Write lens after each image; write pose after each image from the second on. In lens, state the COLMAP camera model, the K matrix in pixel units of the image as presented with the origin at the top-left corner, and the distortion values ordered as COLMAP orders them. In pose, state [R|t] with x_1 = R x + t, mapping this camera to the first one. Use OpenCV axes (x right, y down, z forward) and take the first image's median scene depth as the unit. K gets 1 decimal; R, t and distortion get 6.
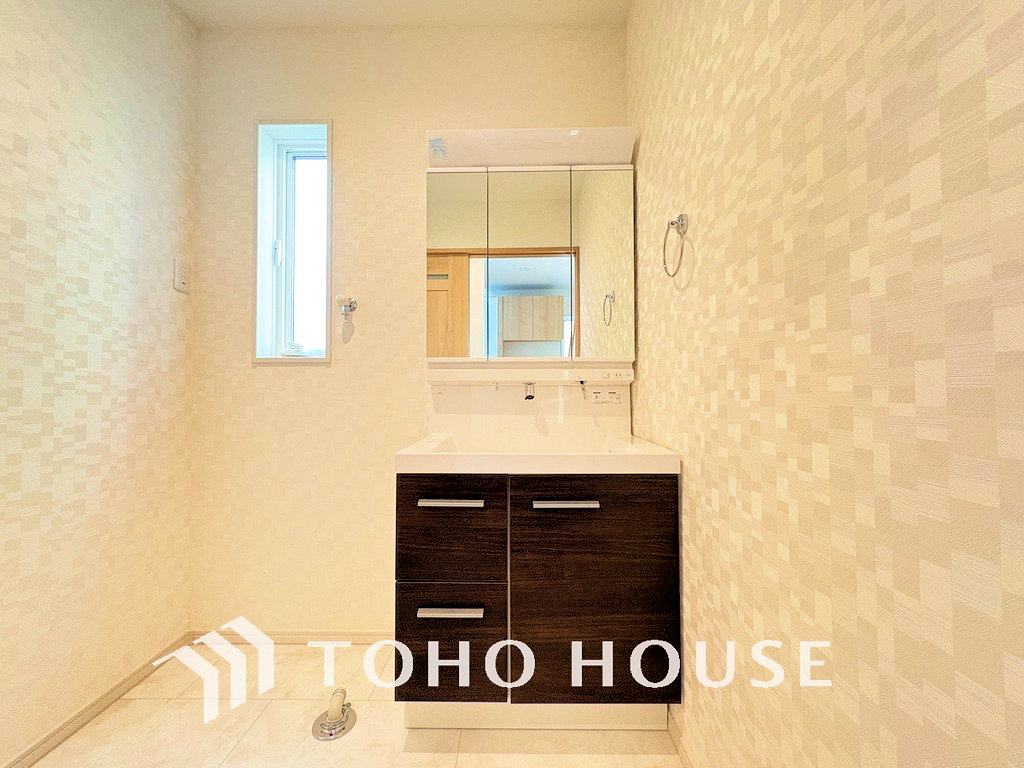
lens RADIAL K [[407.1, 0, 512.7], [0, 407.1, 383.5], [0, 0, 1]] dist [-0.000750, -0.000139]
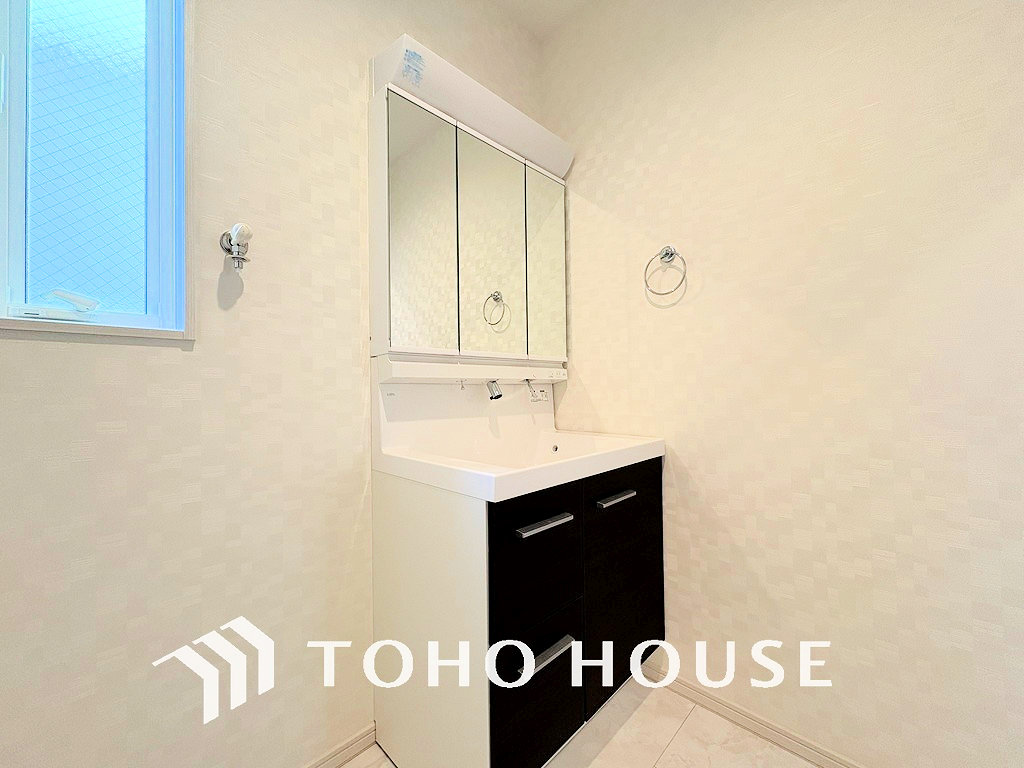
lens RADIAL K [[407.1, 0, 514.8], [0, 407.1, 385.3], [0, 0, 1]] dist [-0.000750, -0.000139]
pose [[0.687582, -0.005078, 0.726089, -0.588326], [-0.004434, 0.999928, 0.011192, -0.002304], [-0.726093, -0.010915, 0.687510, 0.337383]]
